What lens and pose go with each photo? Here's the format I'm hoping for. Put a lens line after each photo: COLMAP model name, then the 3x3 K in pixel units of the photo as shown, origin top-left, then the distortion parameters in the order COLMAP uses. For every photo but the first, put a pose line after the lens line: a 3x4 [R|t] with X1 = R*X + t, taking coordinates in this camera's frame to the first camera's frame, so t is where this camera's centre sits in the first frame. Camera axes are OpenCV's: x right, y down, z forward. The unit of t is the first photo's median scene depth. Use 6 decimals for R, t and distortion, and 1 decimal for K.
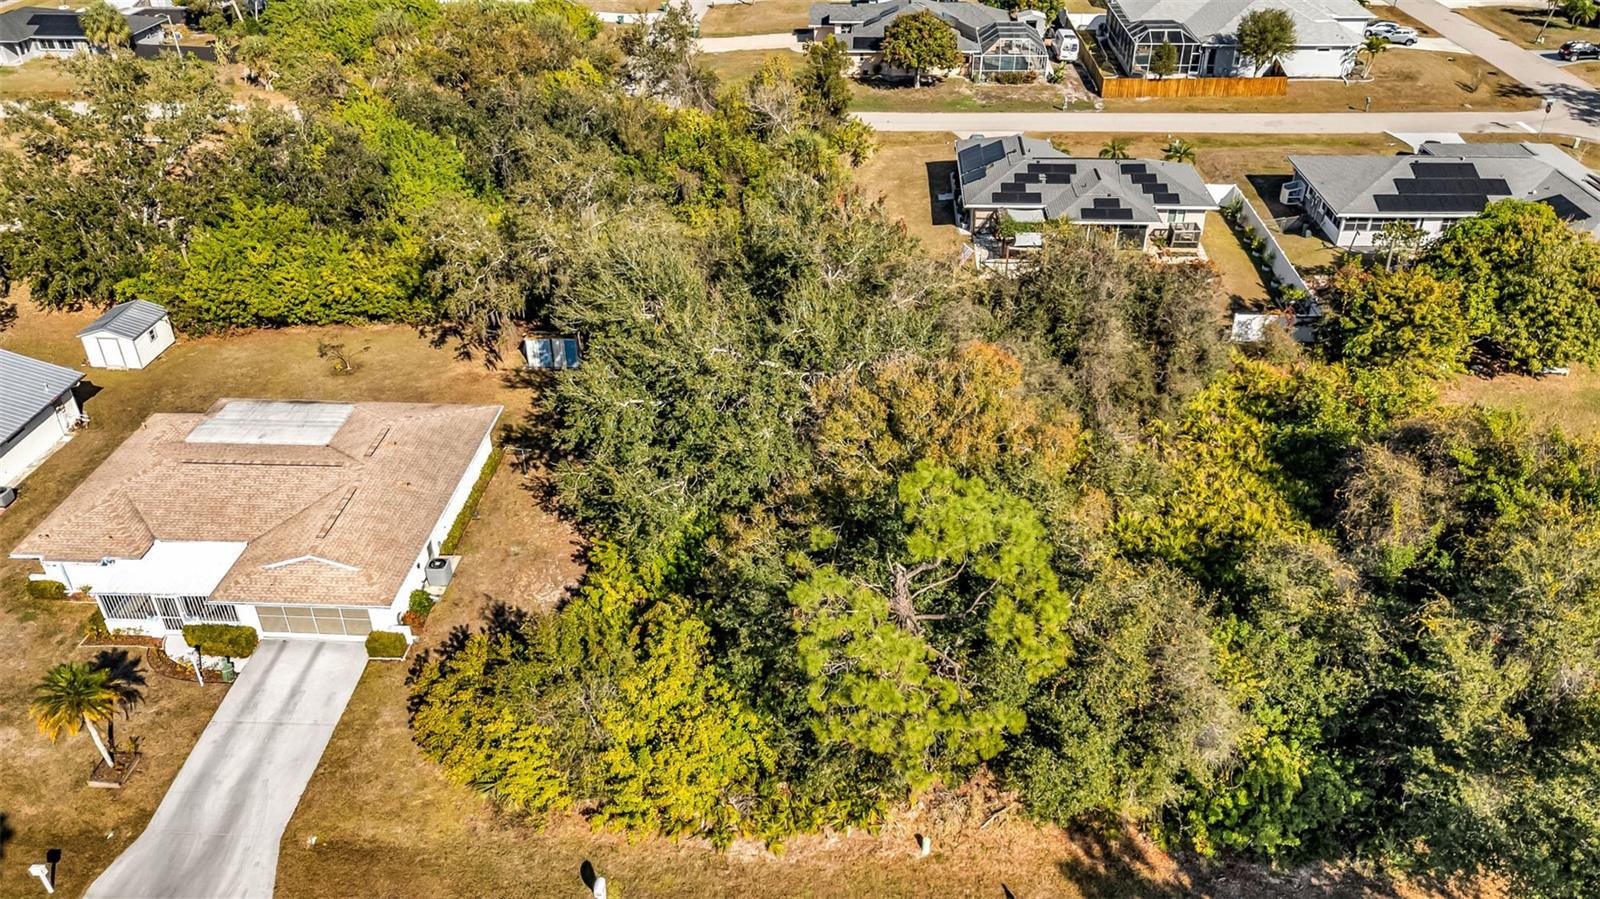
lens RADIAL K [[1185.7, 0, 800.0], [0, 1185.7, 449.5], [0, 0, 1]] dist [0.065137, -0.052438]
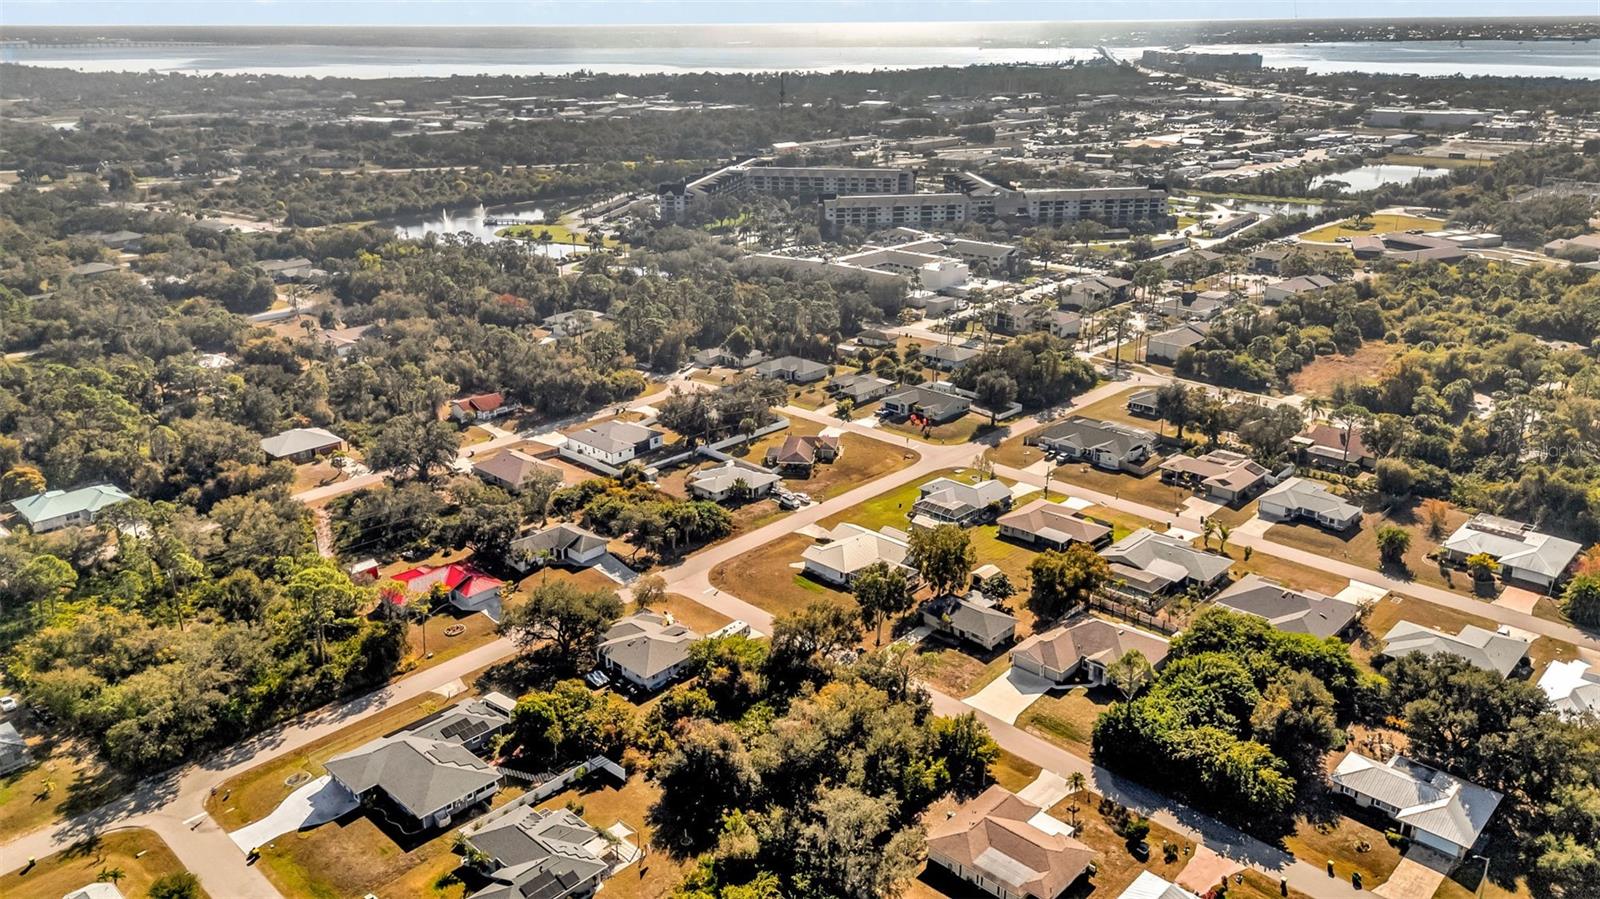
lens RADIAL K [[1163.3, 0, 800.5], [0, 1163.3, 477.7], [0, 0, 1]] dist [0.078059, -0.072936]
pose [[-0.768238, -0.219891, 0.601214, -1.388988], [0.352890, 0.638110, 0.684313, -2.323198], [-0.534115, 0.737878, -0.412623, 1.627283]]
